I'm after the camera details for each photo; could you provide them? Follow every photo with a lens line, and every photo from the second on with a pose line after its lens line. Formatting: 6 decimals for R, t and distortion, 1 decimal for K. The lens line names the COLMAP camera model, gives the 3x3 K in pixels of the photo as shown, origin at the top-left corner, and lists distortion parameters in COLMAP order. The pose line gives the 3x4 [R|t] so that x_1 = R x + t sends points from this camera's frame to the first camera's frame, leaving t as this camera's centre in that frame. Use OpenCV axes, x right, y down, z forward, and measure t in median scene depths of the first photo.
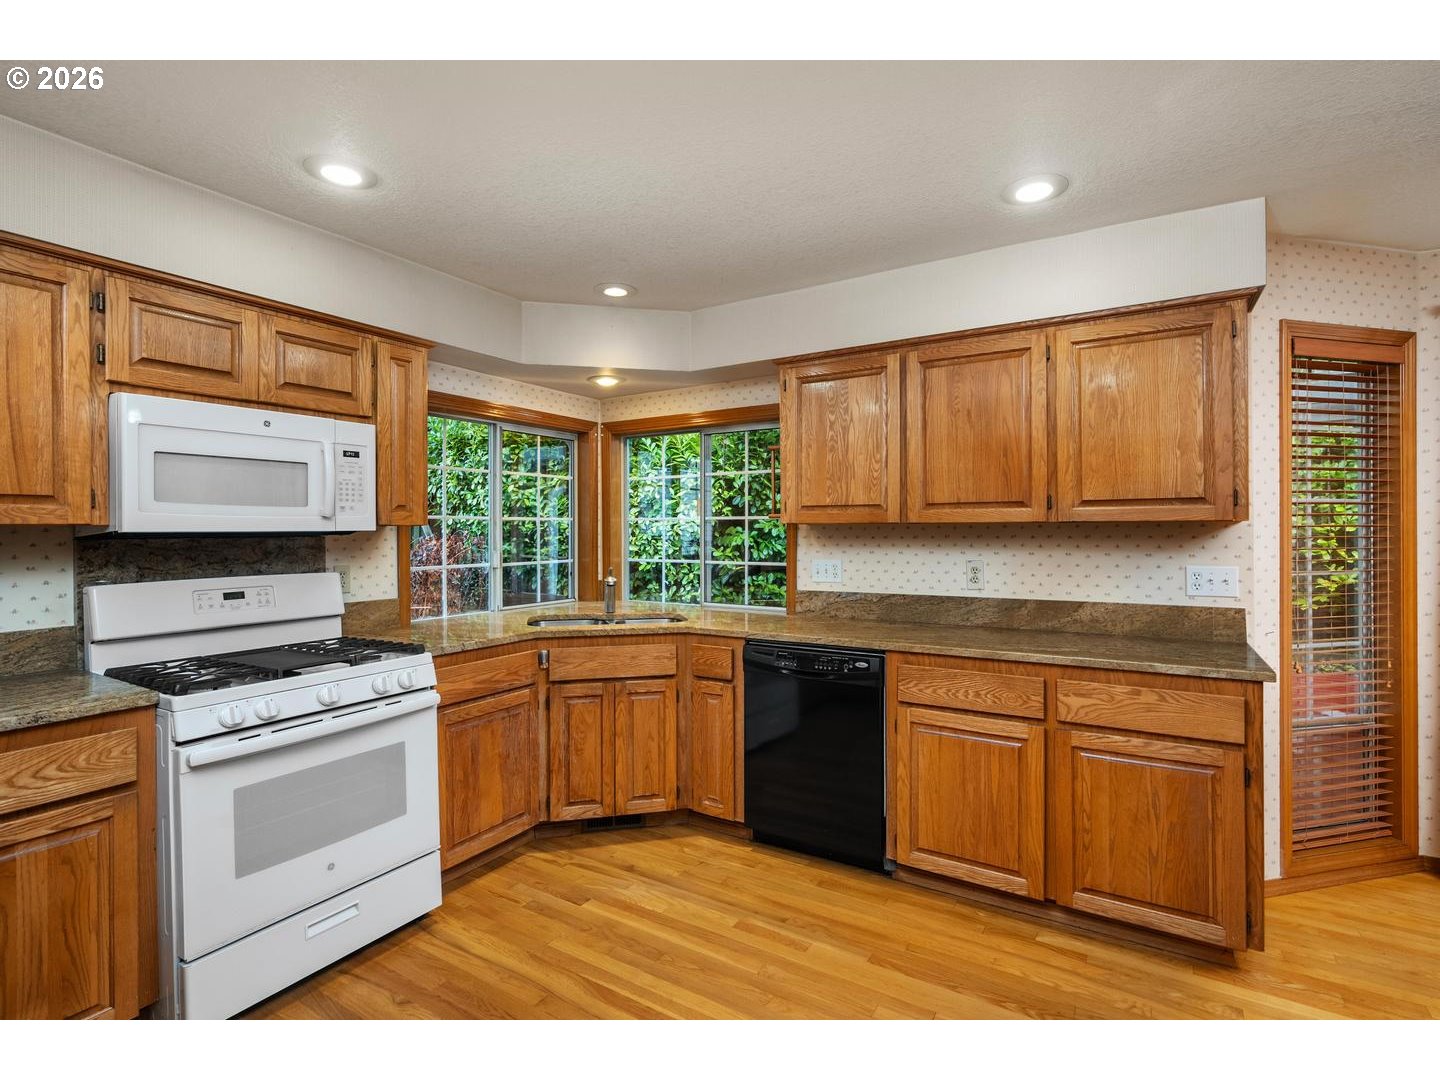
lens RADIAL K [[695.2, 0, 716.5], [0, 695.2, 528.2], [0, 0, 1]] dist [-0.000810, 0.000963]
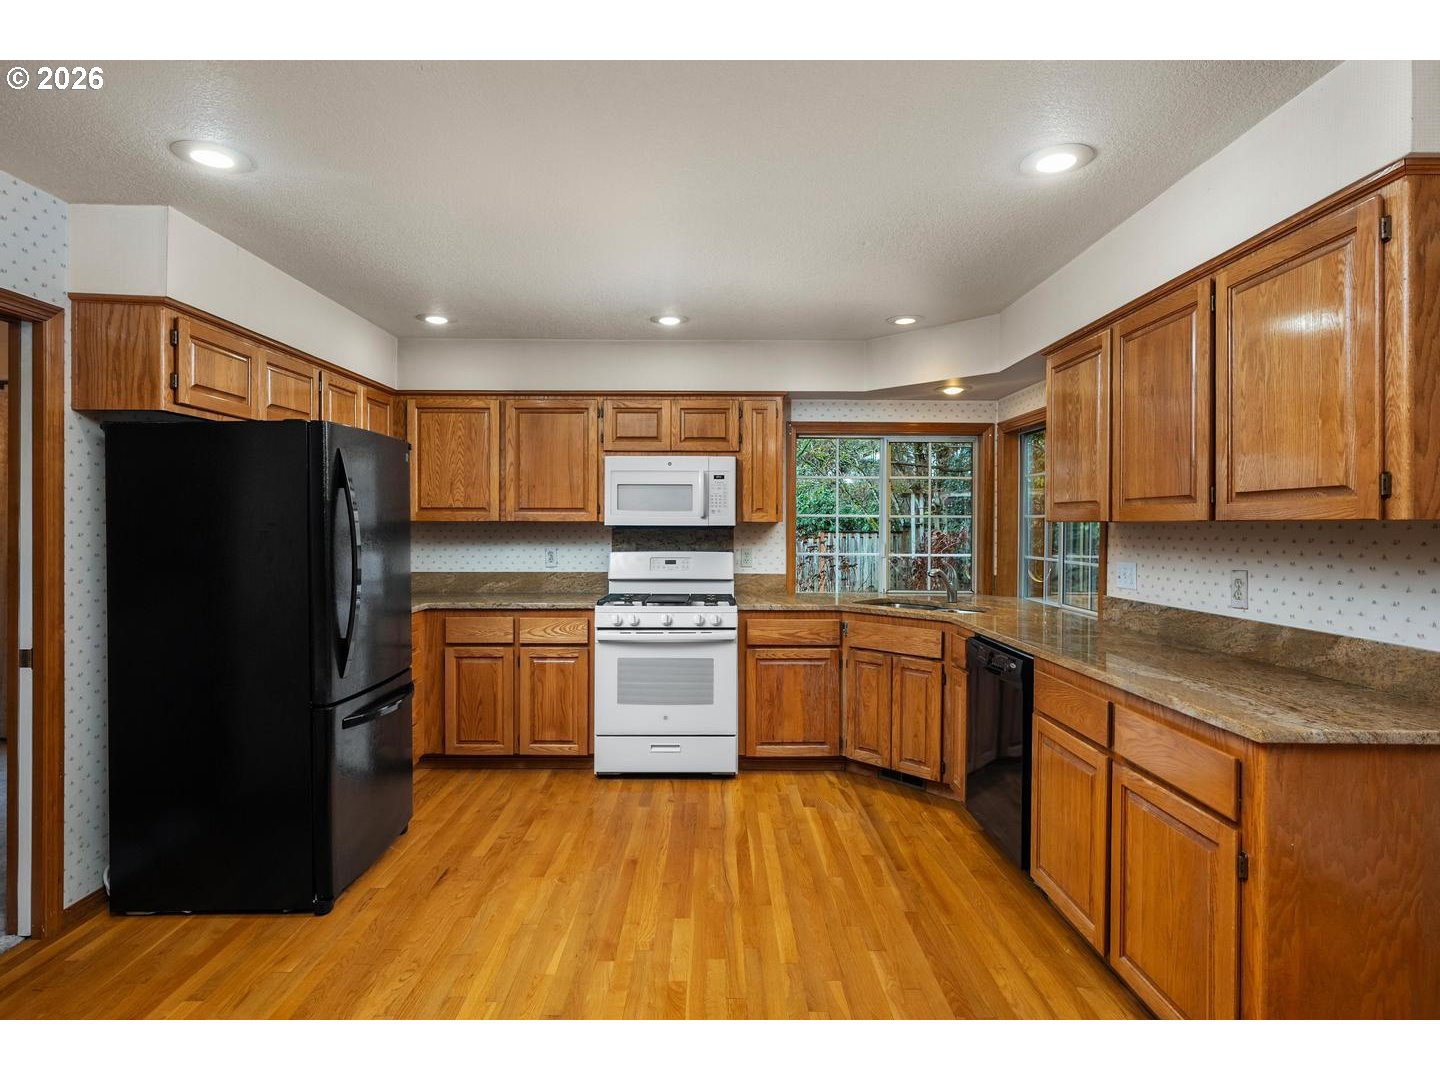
lens RADIAL K [[754.1, 0, 712.1], [0, 754.1, 525.8], [0, 0, 1]] dist [0.000327, 0.000818]
pose [[0.532087, 0.007609, -0.846655, 0.902981], [-0.005296, 0.999970, 0.005658, -0.005147], [0.846673, 0.001474, 0.532112, 0.072885]]
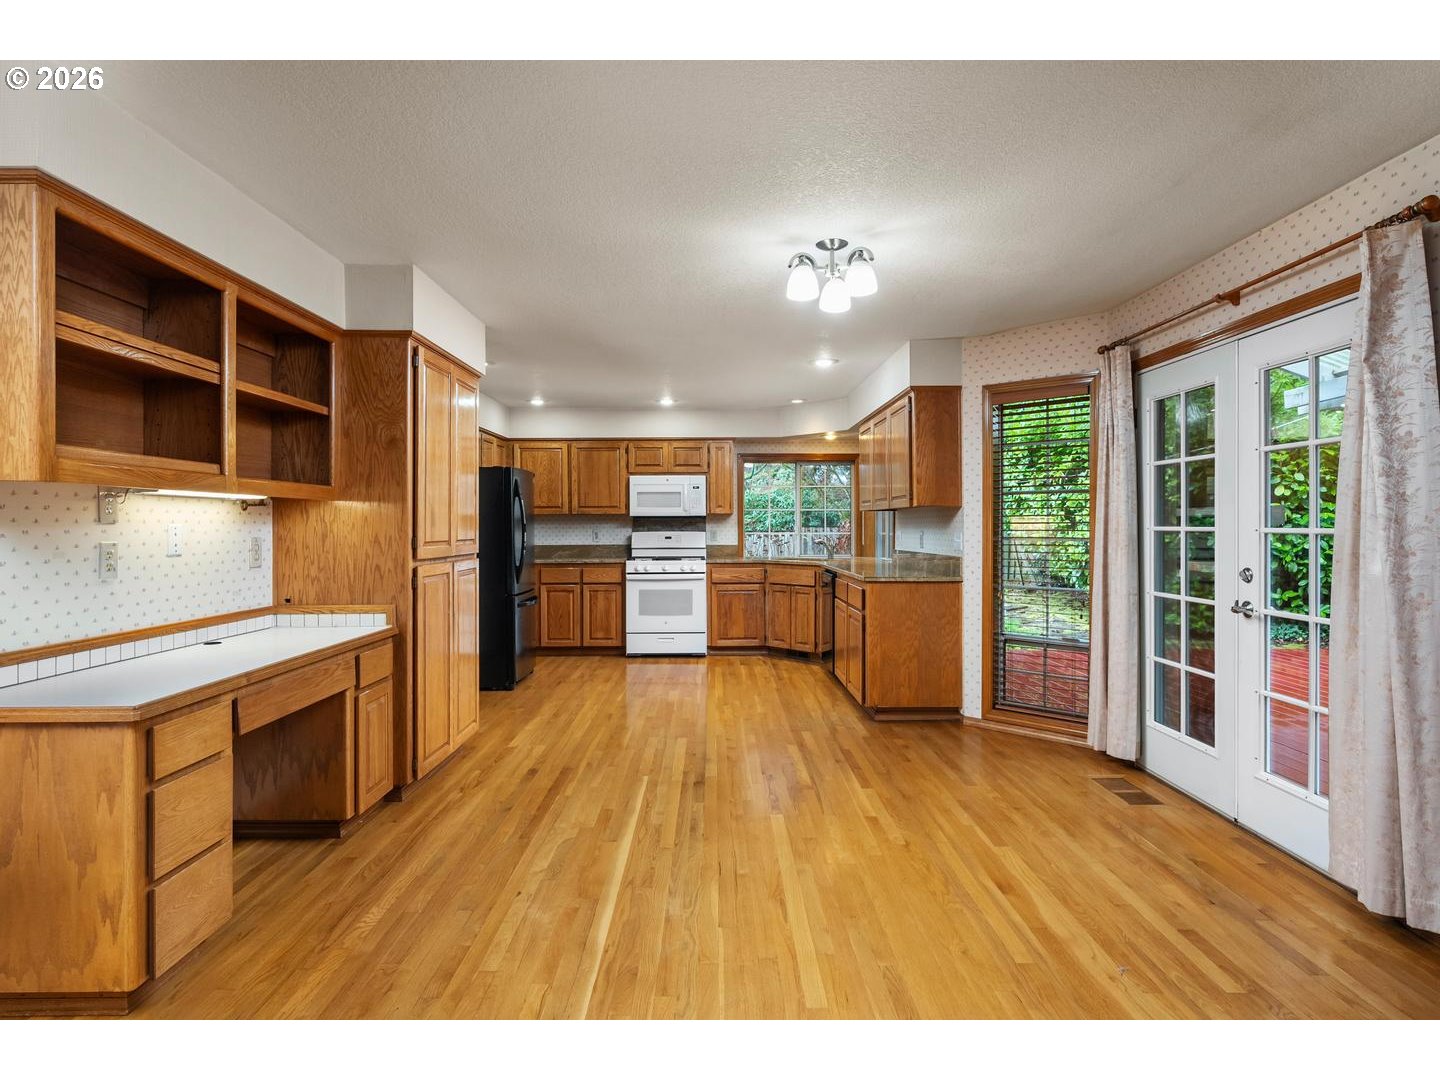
lens RADIAL K [[754.1, 0, 712.1], [0, 754.1, 525.8], [0, 0, 1]] dist [0.000327, 0.000818]
pose [[0.532594, 0.003978, -0.846362, 1.973820], [0.001069, 0.999985, 0.005373, 0.027045], [0.846370, -0.003766, 0.532582, -0.512382]]
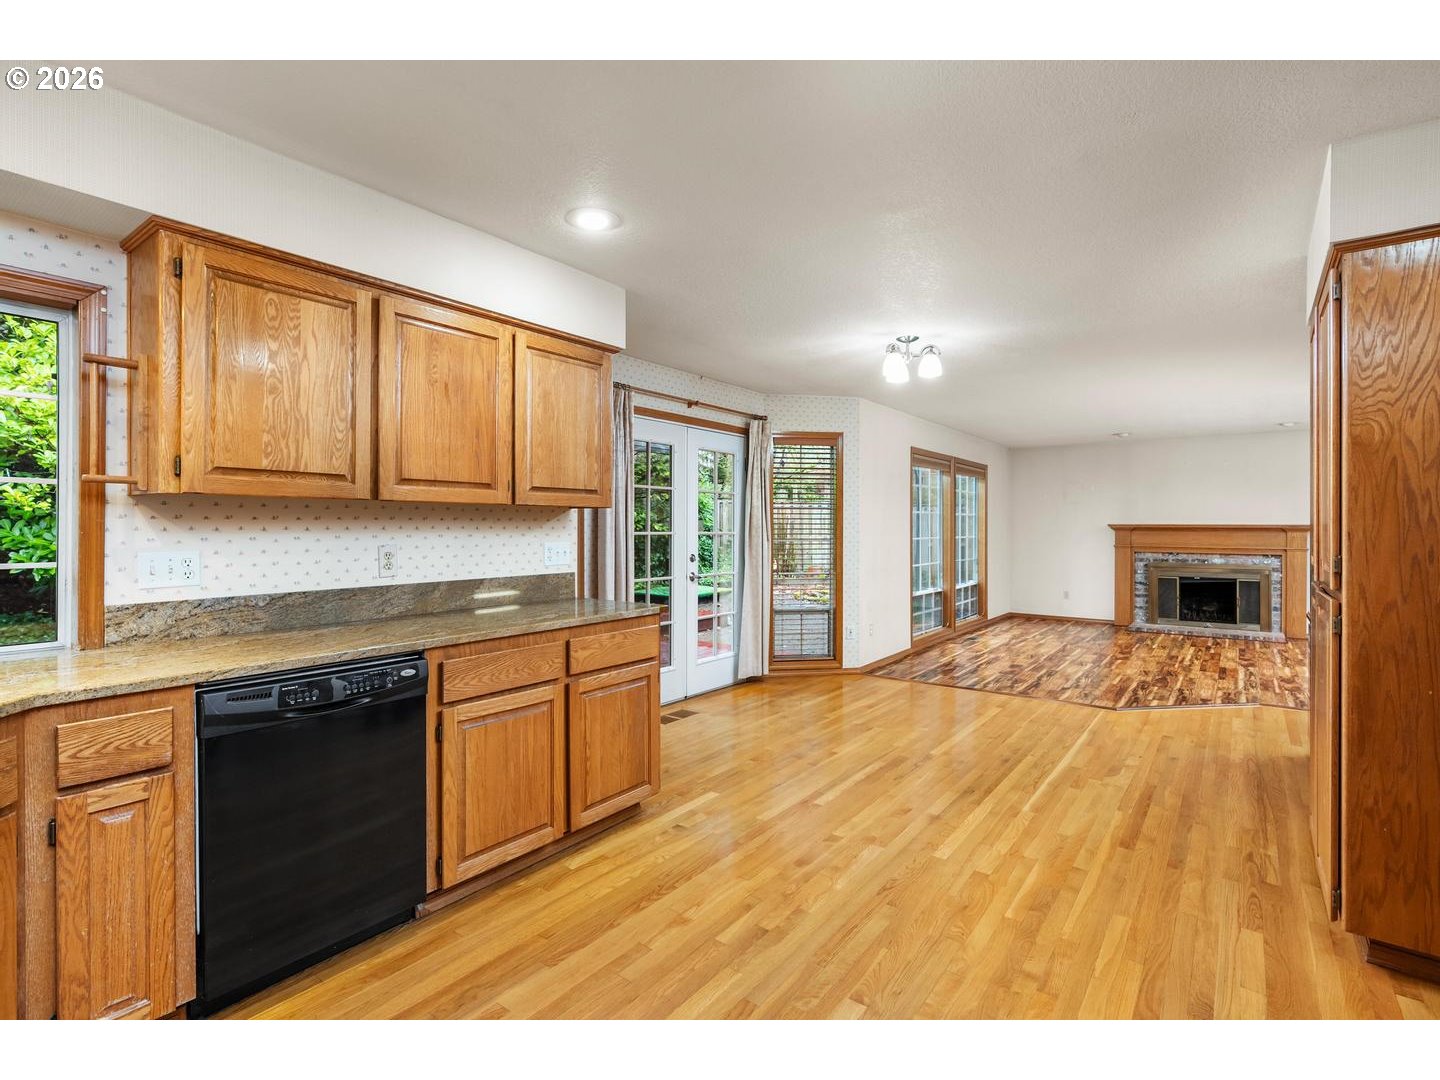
lens RADIAL K [[695.2, 0, 716.5], [0, 695.2, 528.2], [0, 0, 1]] dist [-0.000810, 0.000963]
pose [[0.092333, 0.002464, 0.995725, -0.574364], [-0.005524, 0.999983, -0.001962, 0.028648], [-0.995713, -0.005319, 0.092345, 0.578833]]
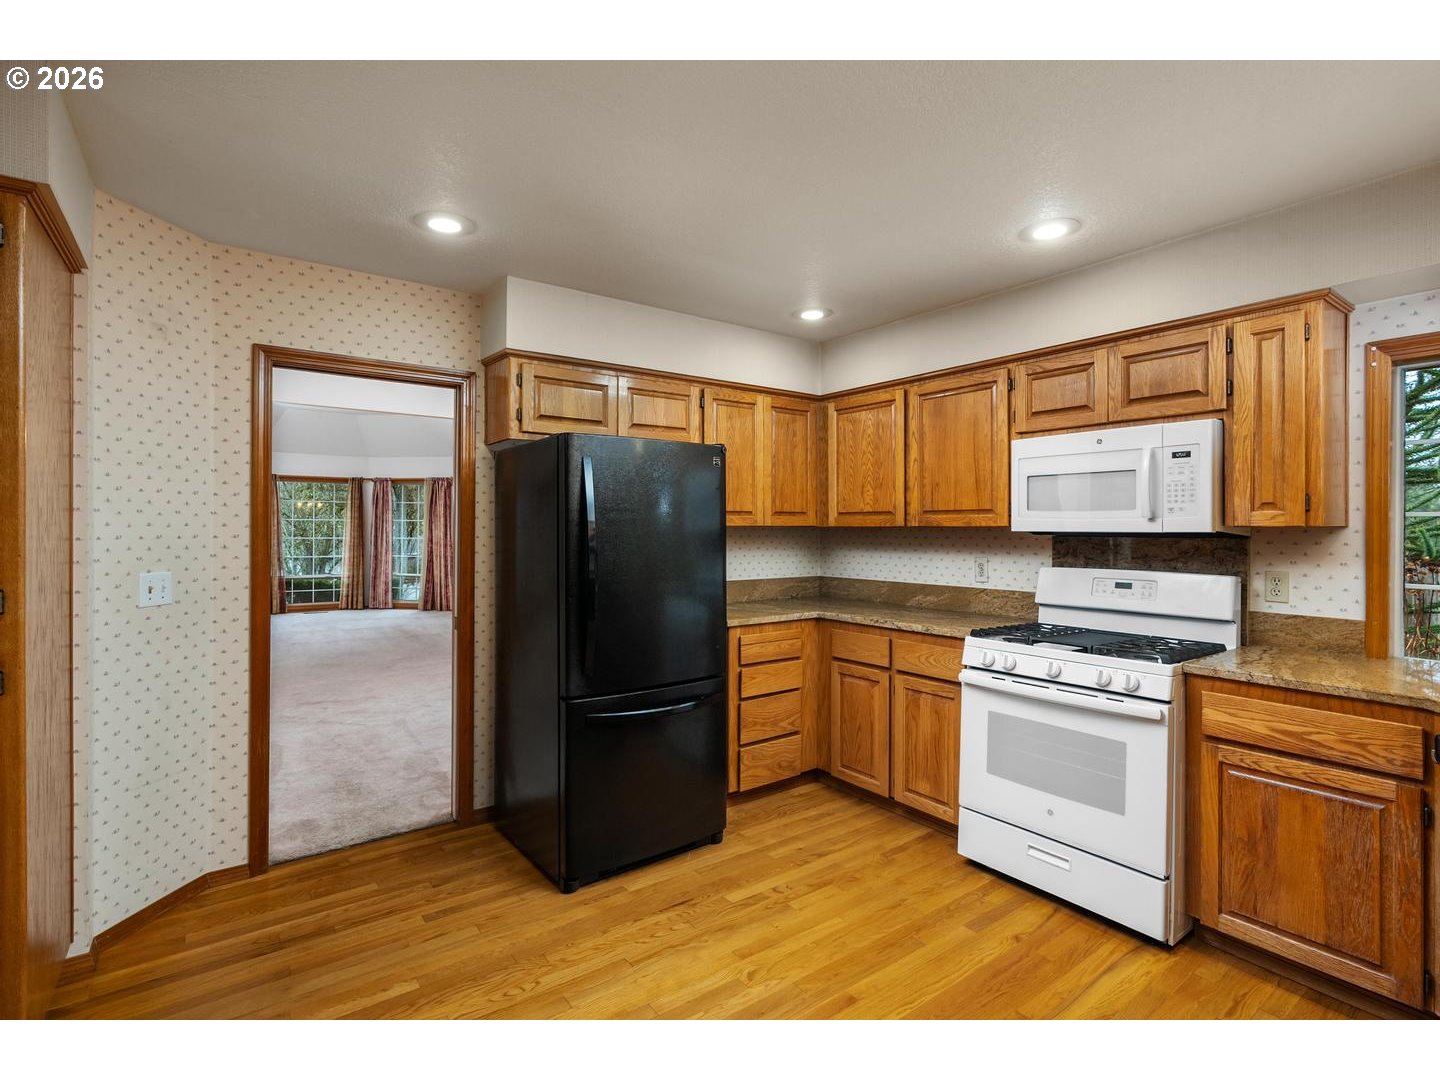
lens RADIAL K [[695.2, 0, 716.5], [0, 695.2, 528.2], [0, 0, 1]] dist [-0.000810, 0.000963]
pose [[-0.363099, 0.002275, -0.931748, 0.624610], [-0.002130, 0.999992, 0.003272, -0.003698], [0.931748, 0.003173, -0.363092, 0.730507]]
